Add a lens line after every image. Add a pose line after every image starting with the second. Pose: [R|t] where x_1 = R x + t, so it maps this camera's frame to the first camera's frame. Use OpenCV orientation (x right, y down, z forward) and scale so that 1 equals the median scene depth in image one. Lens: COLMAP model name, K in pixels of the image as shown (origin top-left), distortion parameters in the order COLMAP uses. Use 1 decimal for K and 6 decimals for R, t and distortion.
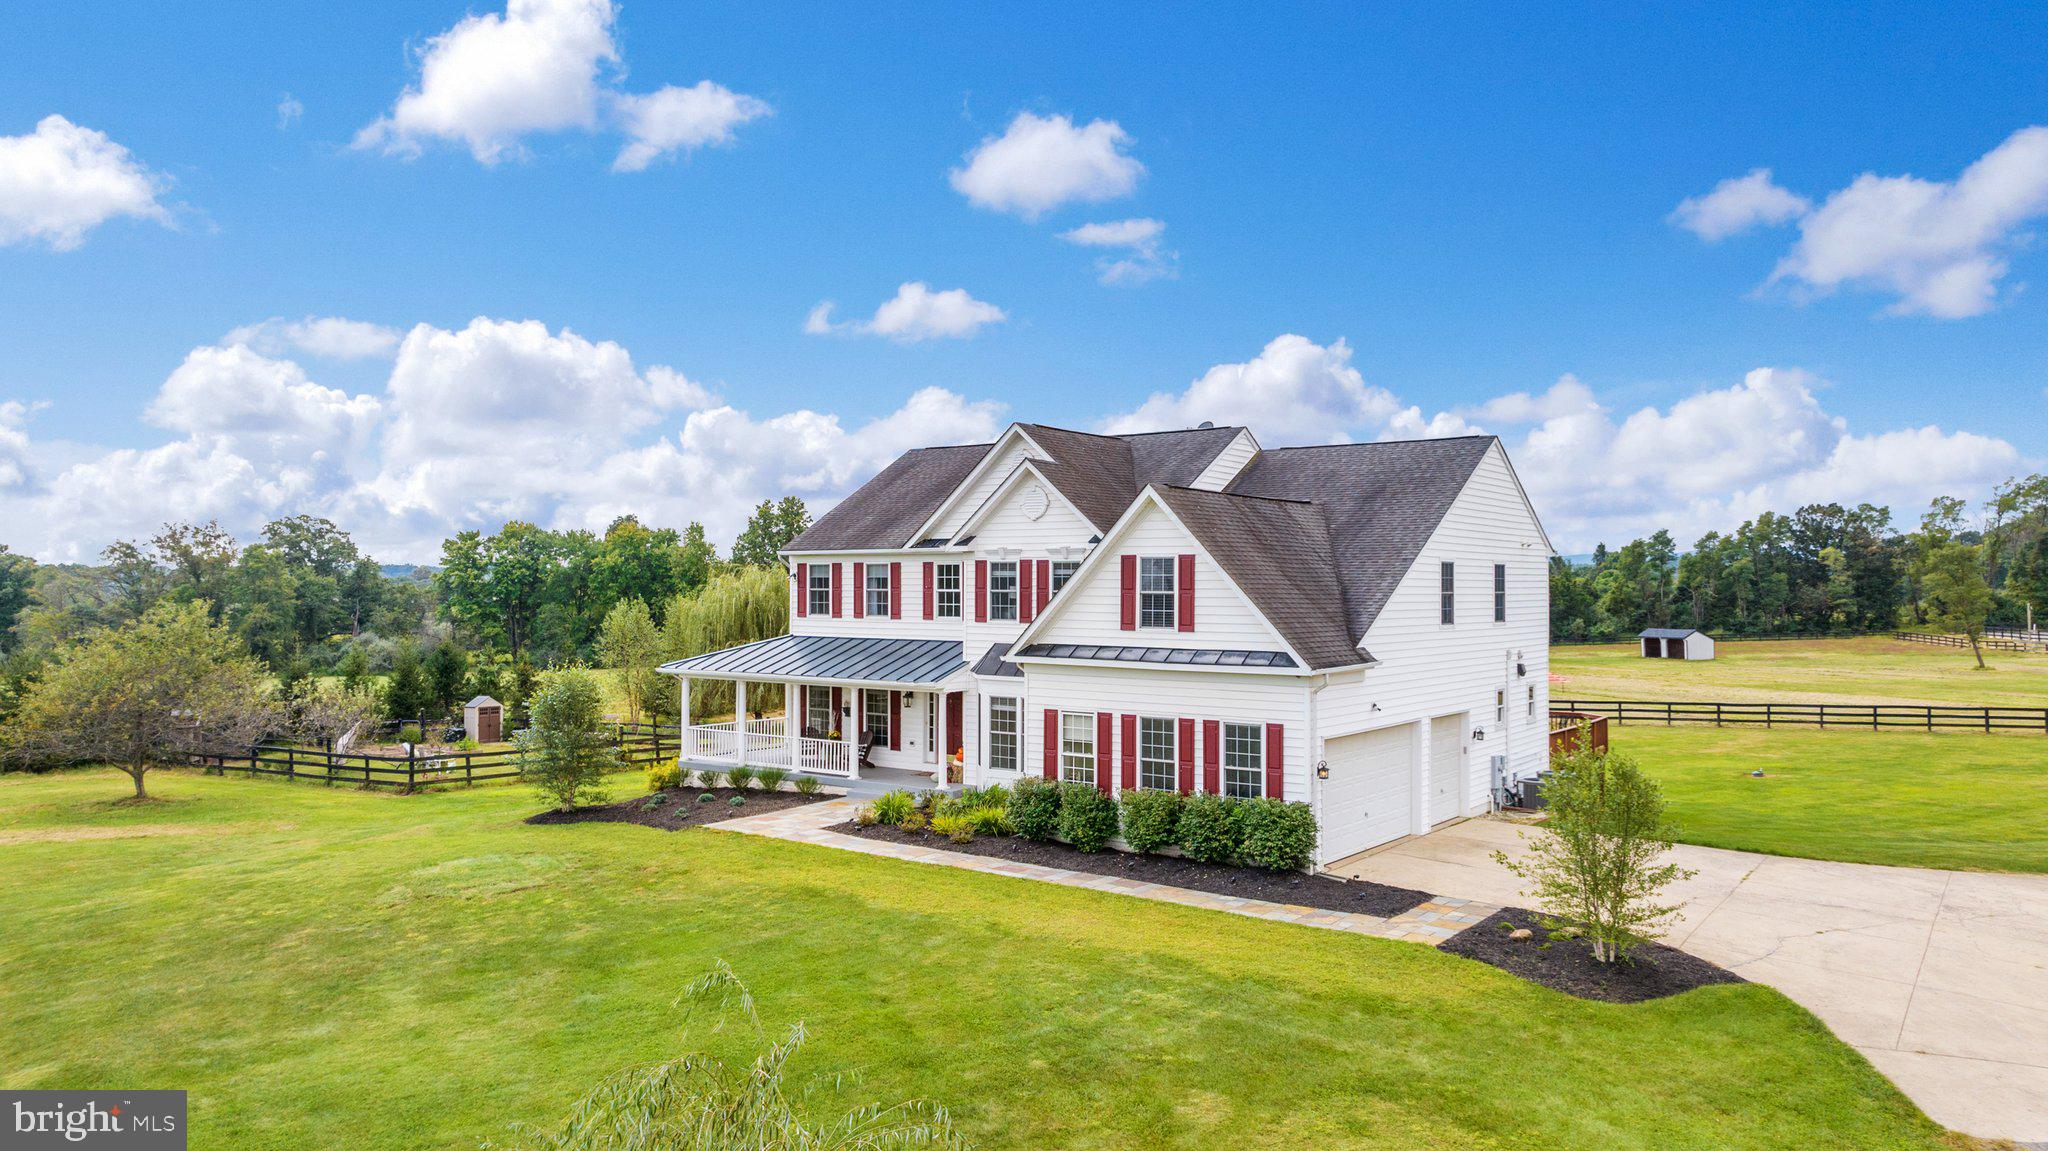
lens RADIAL K [[1439.3, 0, 1024.0], [0, 1439.3, 575.5], [0, 0, 1]] dist [-0.015380, -0.000646]
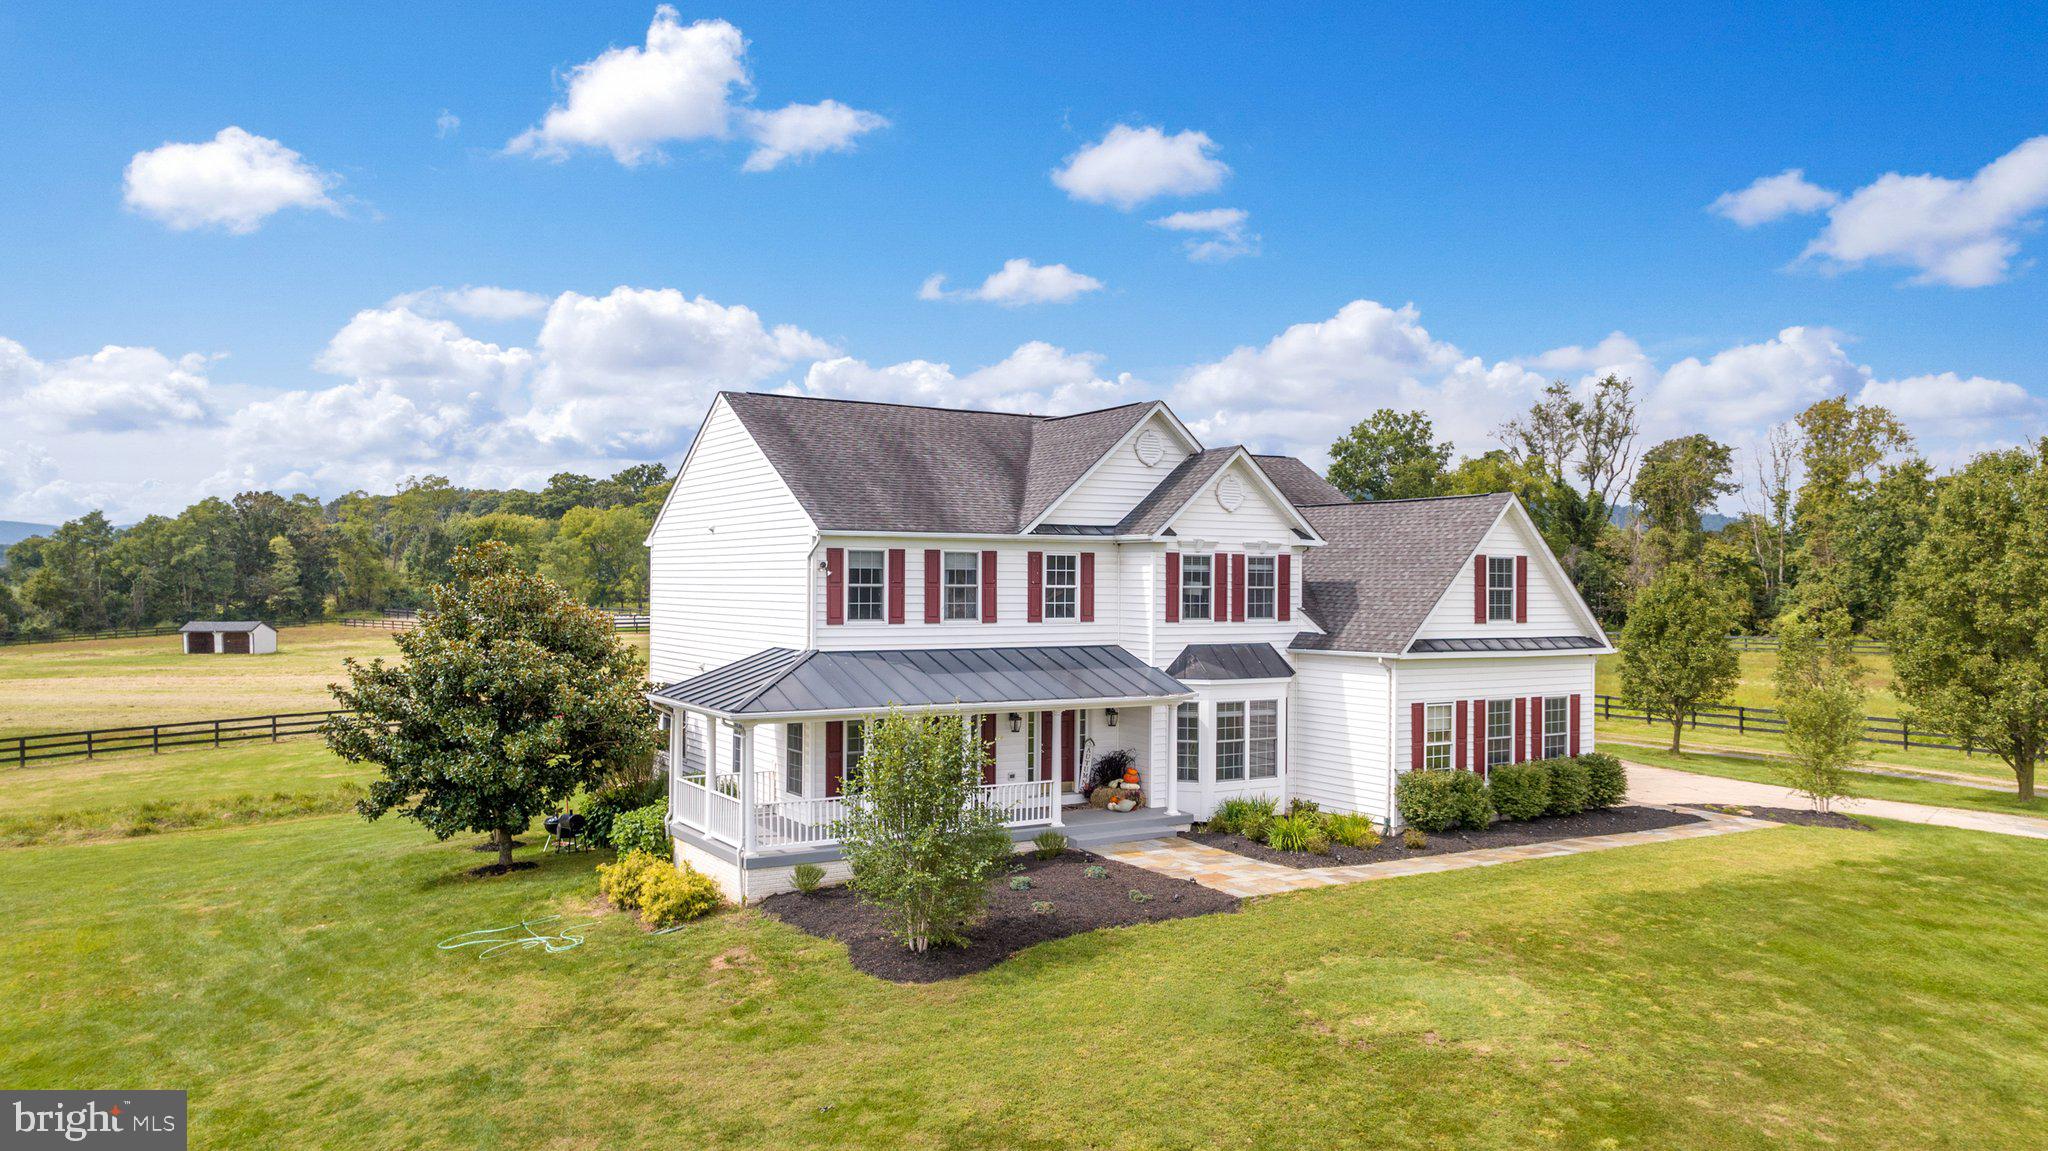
lens RADIAL K [[1439.3, 0, 1024.0], [0, 1439.3, 575.5], [0, 0, 1]] dist [-0.015380, -0.000646]
pose [[0.381233, 0.003438, 0.924472, -0.912956], [-0.011766, 0.999930, 0.001133, 0.003767], [-0.924404, -0.011309, 0.381247, 0.768037]]
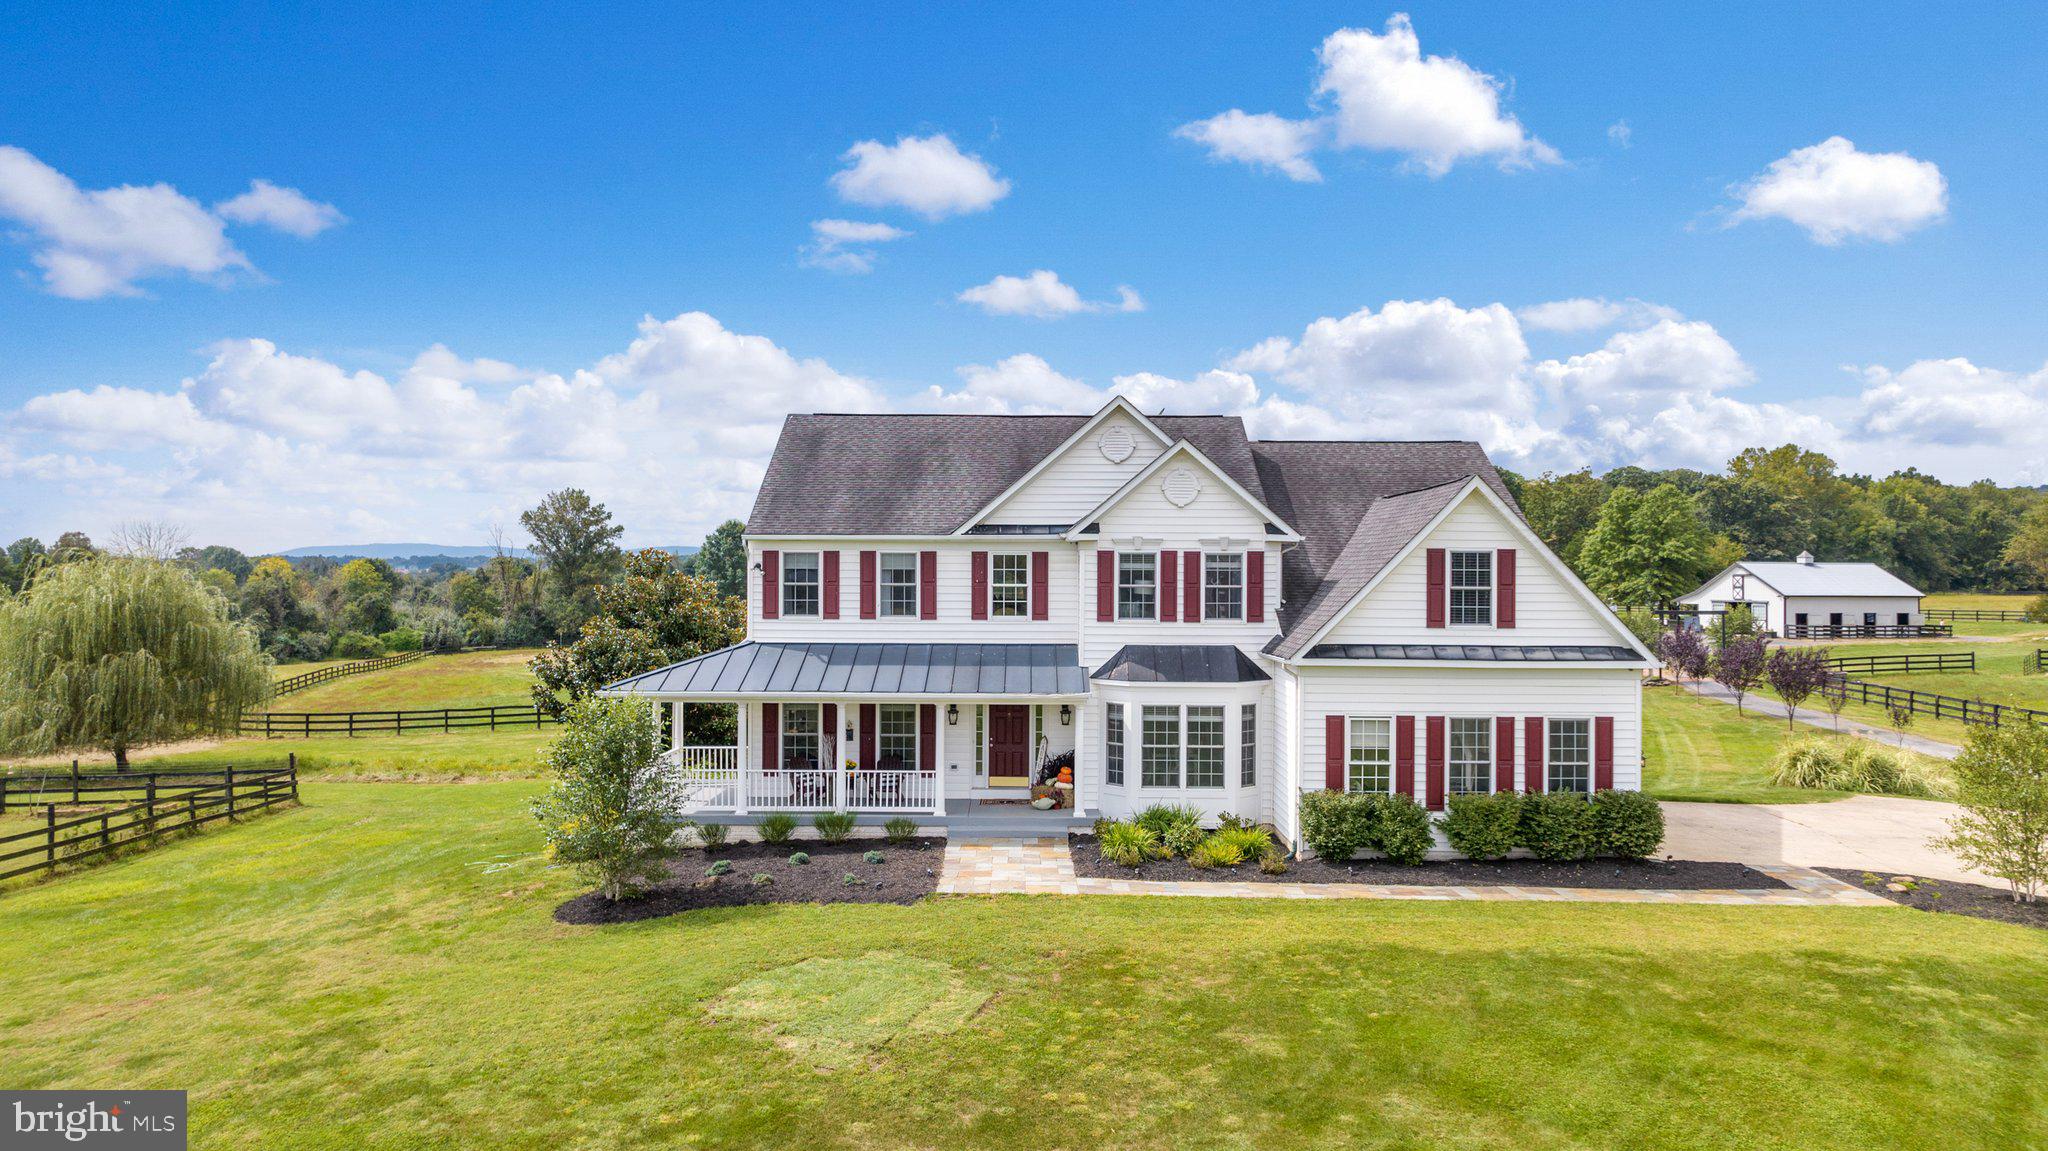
lens RADIAL K [[1439.3, 0, 1024.0], [0, 1439.3, 575.5], [0, 0, 1]] dist [-0.015380, -0.000646]
pose [[0.811003, 0.002525, 0.585037, -0.597784], [-0.006468, 0.999968, 0.004650, 0.000756], [-0.585007, -0.007555, 0.810993, 0.330682]]
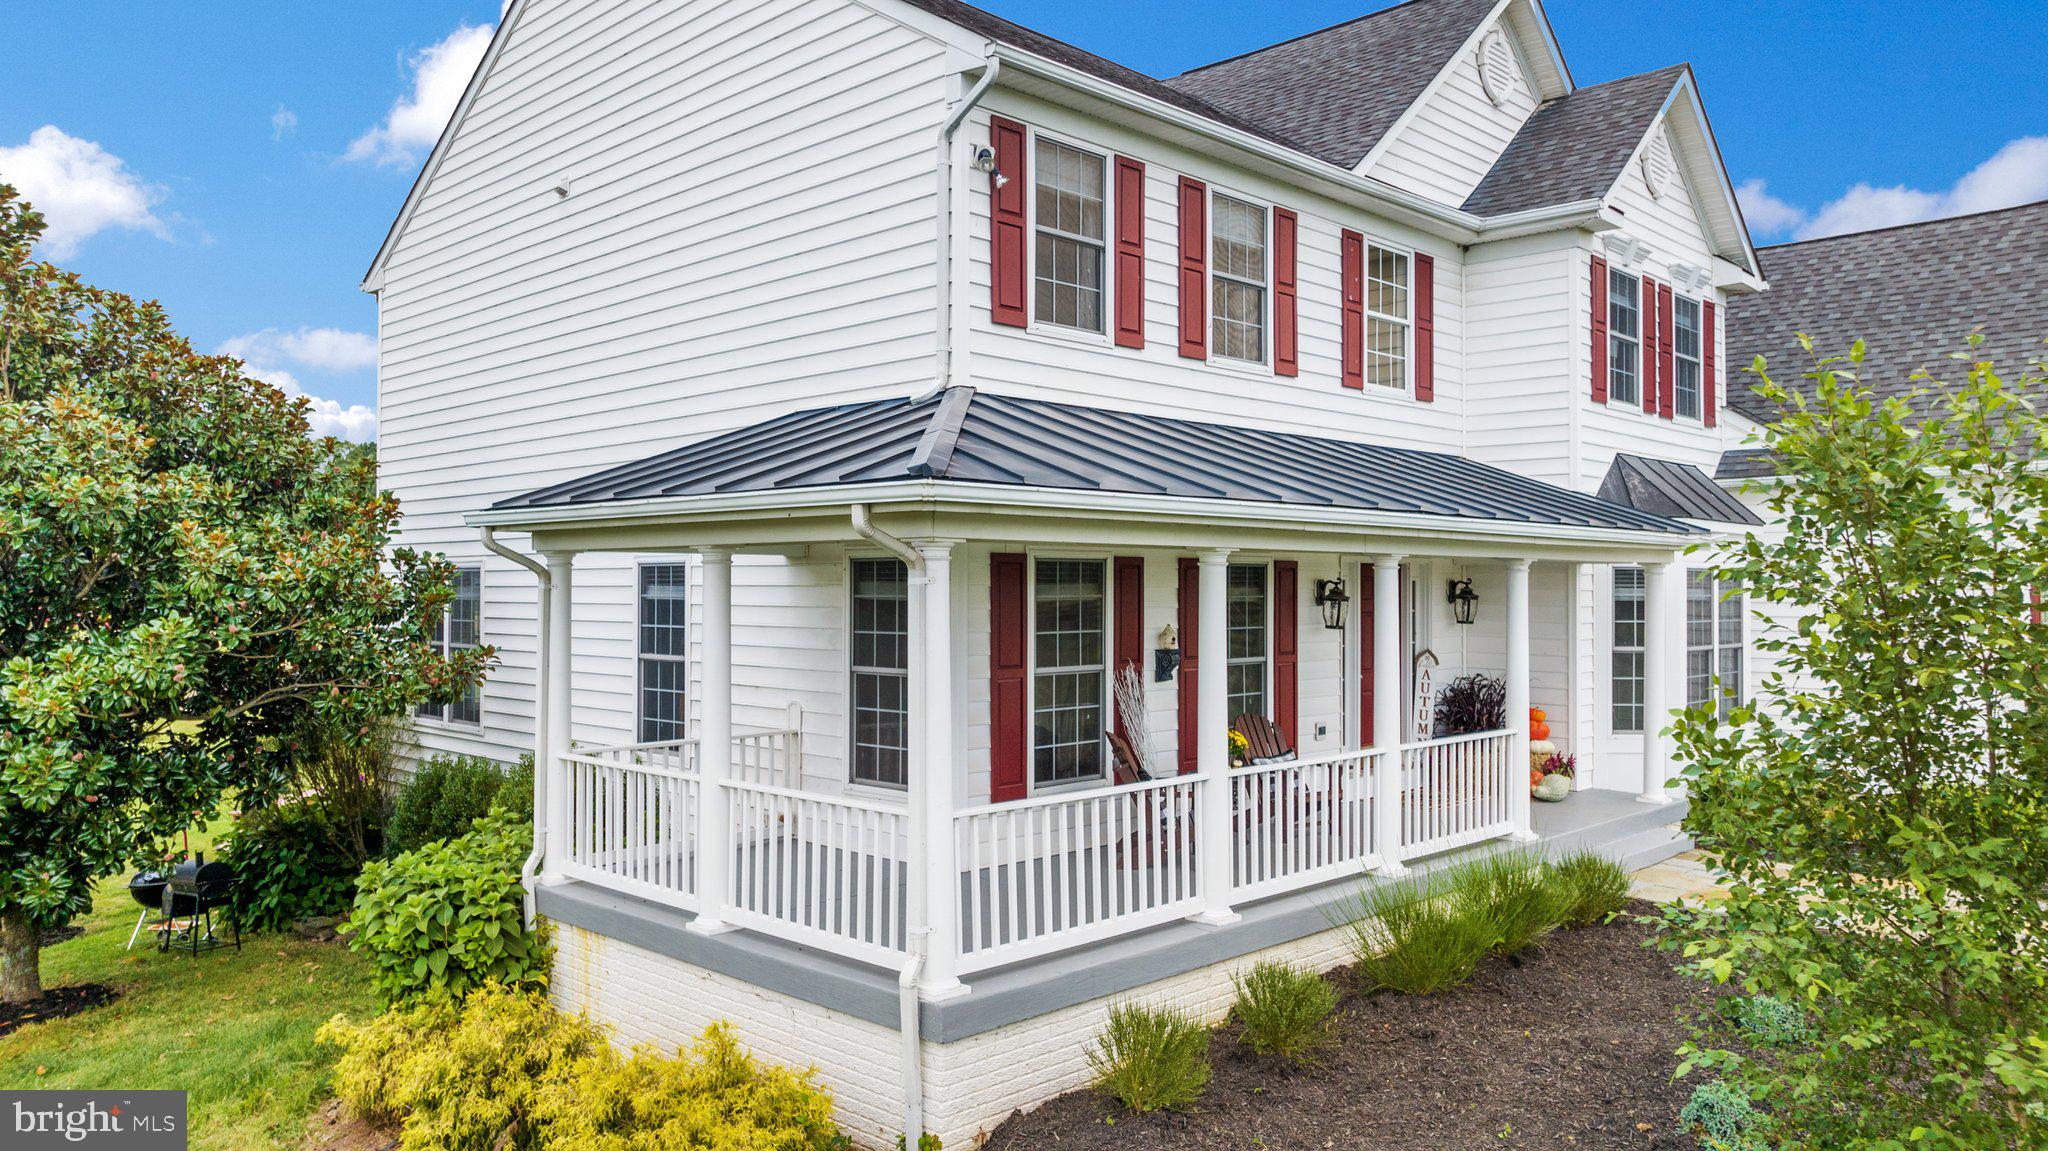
lens RADIAL K [[1439.3, 0, 1024.0], [0, 1439.3, 575.5], [0, 0, 1]] dist [-0.015380, -0.000646]
pose [[0.149252, 0.006091, 0.988780, -0.489992], [-0.008611, 0.999951, -0.004860, 0.089736], [-0.988762, -0.007789, 0.149297, 1.137069]]
